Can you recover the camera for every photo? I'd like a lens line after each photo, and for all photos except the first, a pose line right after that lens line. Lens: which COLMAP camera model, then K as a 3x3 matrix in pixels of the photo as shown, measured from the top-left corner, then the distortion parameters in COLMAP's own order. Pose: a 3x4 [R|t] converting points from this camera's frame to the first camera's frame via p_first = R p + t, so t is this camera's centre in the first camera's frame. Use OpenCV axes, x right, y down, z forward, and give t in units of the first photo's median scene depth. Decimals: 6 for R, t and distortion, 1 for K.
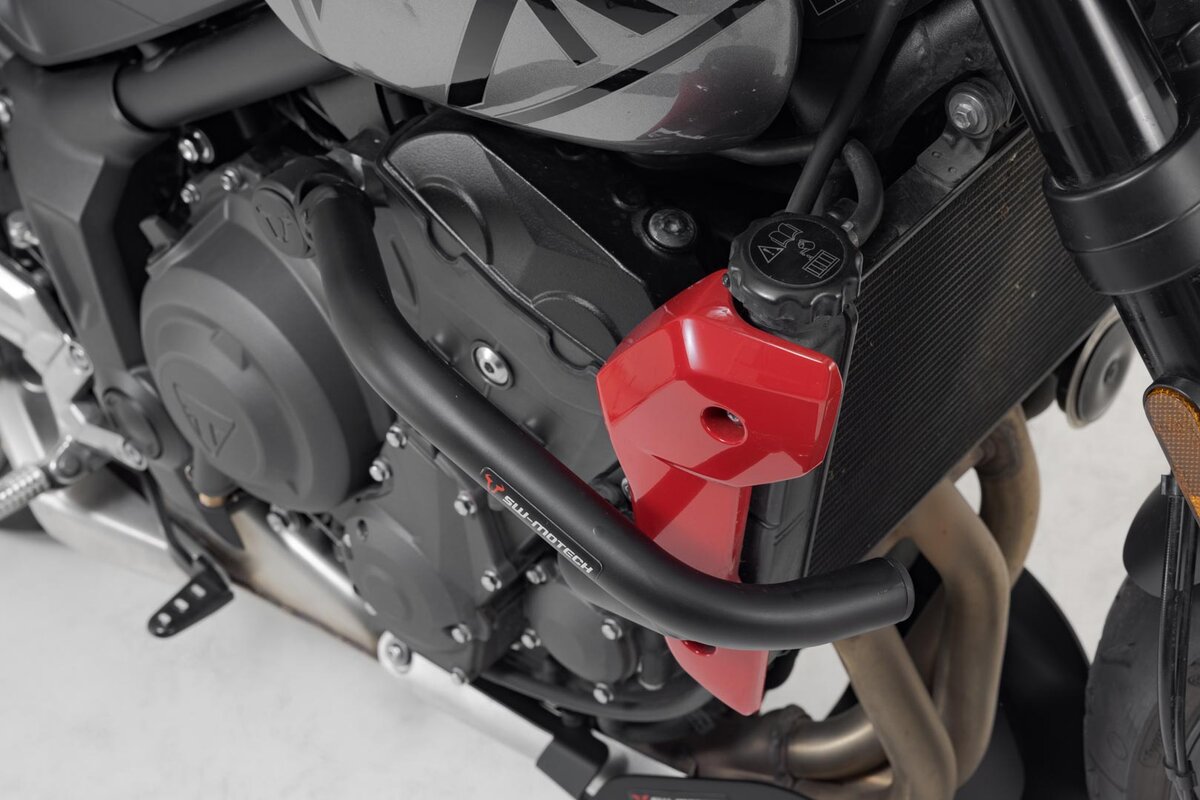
lens RADIAL K [[2314.6, 0, 594.3], [0, 2314.6, 399.9], [0, 0, 1]] dist [0.016174, 0.000000]
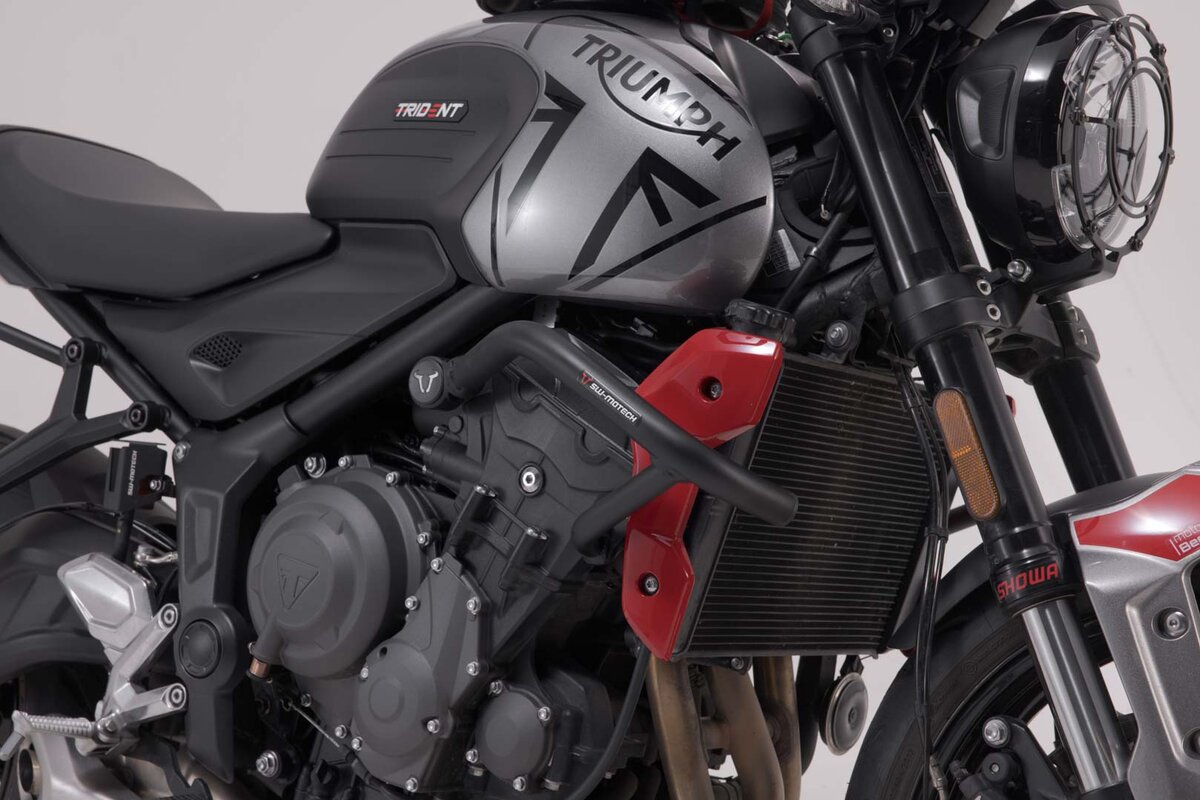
lens RADIAL K [[2109.1, 0, 602.2], [0, 2109.1, 398.1], [0, 0, 1]] dist [-0.003506, 0.000000]
pose [[0.962517, 0.256547, 0.087998, -0.168263], [-0.131785, 0.725961, -0.674992, 1.128158], [-0.237050, 0.638094, 0.732559, -0.200588]]
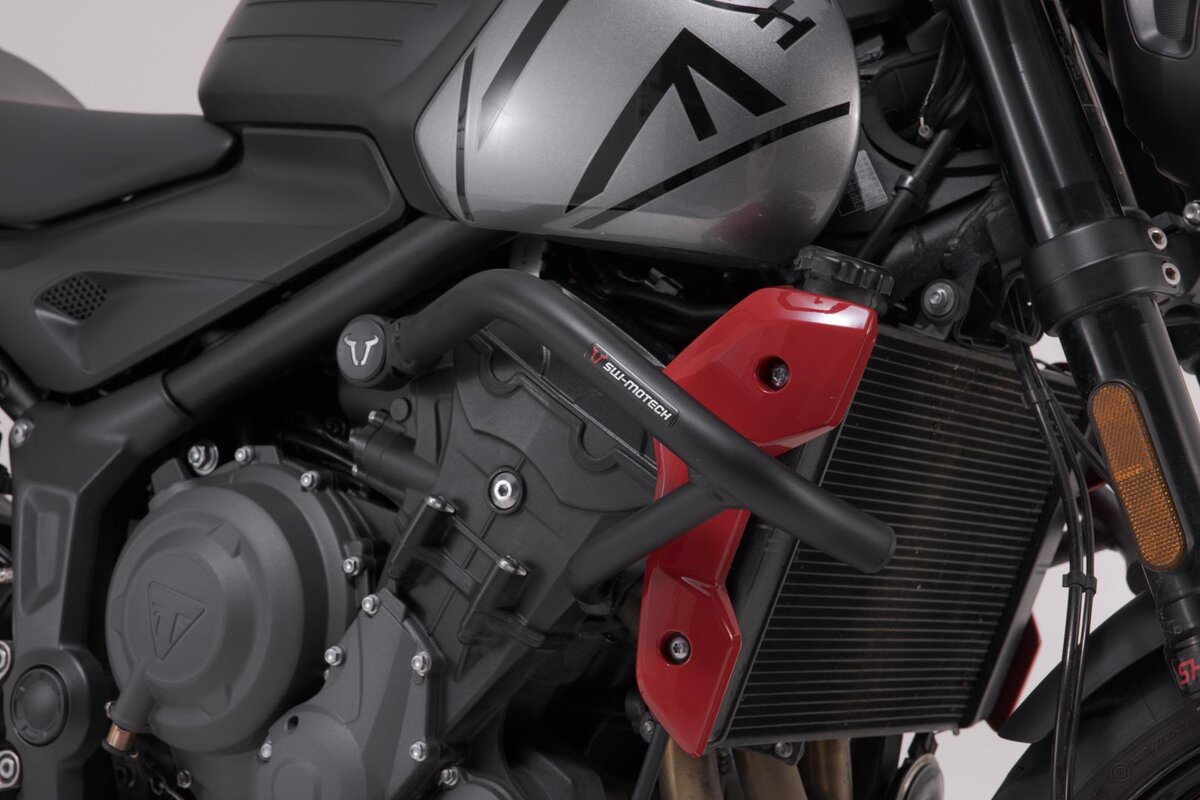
lens RADIAL K [[2314.6, 0, 601.8], [0, 2314.6, 401.3], [0, 0, 1]] dist [0.016174, 0.000000]
pose [[0.952404, 0.276865, 0.127561, -0.190102], [-0.125707, 0.737925, -0.663072, 0.865665], [-0.277712, 0.615478, 0.737607, 0.079338]]
